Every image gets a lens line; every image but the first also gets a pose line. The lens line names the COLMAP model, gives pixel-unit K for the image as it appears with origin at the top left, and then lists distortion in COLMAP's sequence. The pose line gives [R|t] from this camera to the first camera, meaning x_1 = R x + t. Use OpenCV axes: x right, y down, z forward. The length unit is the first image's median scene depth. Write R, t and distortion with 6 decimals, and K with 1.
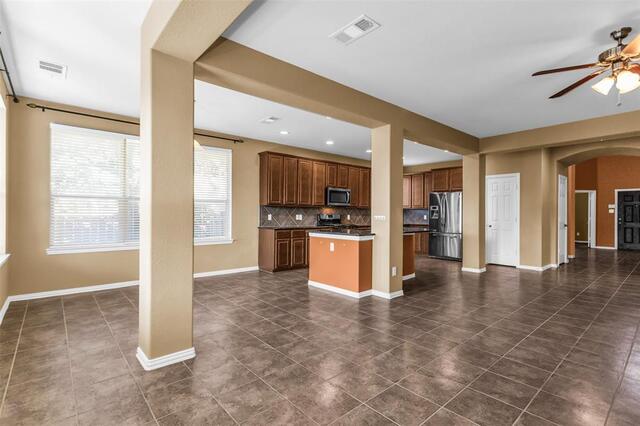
lens RADIAL K [[306.2, 0, 320.0], [0, 306.2, 213.0], [0, 0, 1]] dist [-0.000703, 0.000255]
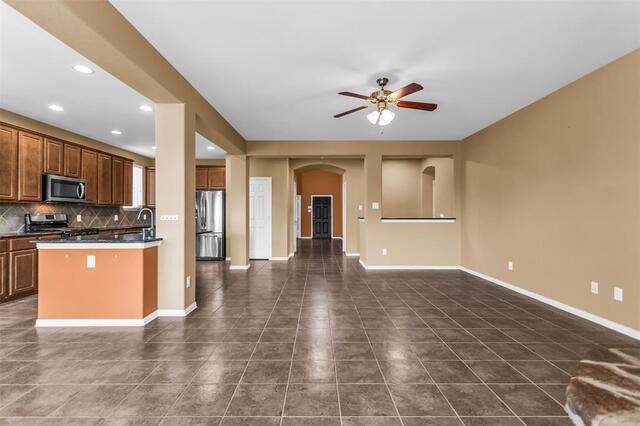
lens RADIAL K [[305.0, 0, 316.2], [0, 305.0, 213.6], [0, 0, 1]] dist [0.003001, 0.000275]
pose [[0.658764, -0.004459, 0.752336, -0.105162], [0.001938, 0.999989, 0.004229, 0.001462], [-0.752347, -0.001328, 0.658766, 0.129878]]
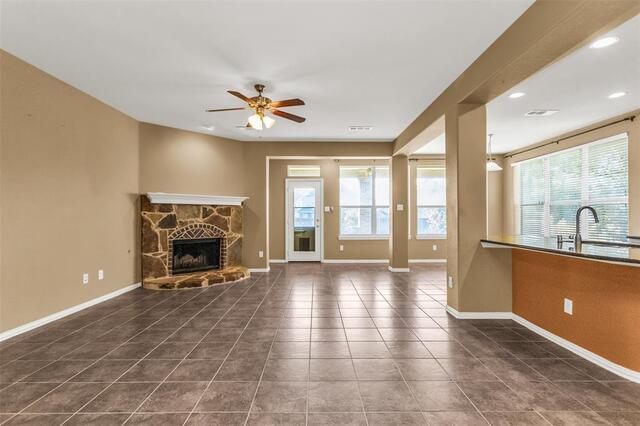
lens RADIAL K [[306.2, 0, 320.0], [0, 306.2, 213.0], [0, 0, 1]] dist [-0.000703, 0.000255]
pose [[-0.649536, -0.013355, -0.760213, 0.771459], [-0.000894, 0.999858, -0.016801, 0.010149], [0.760330, -0.010233, -0.649456, 0.877576]]
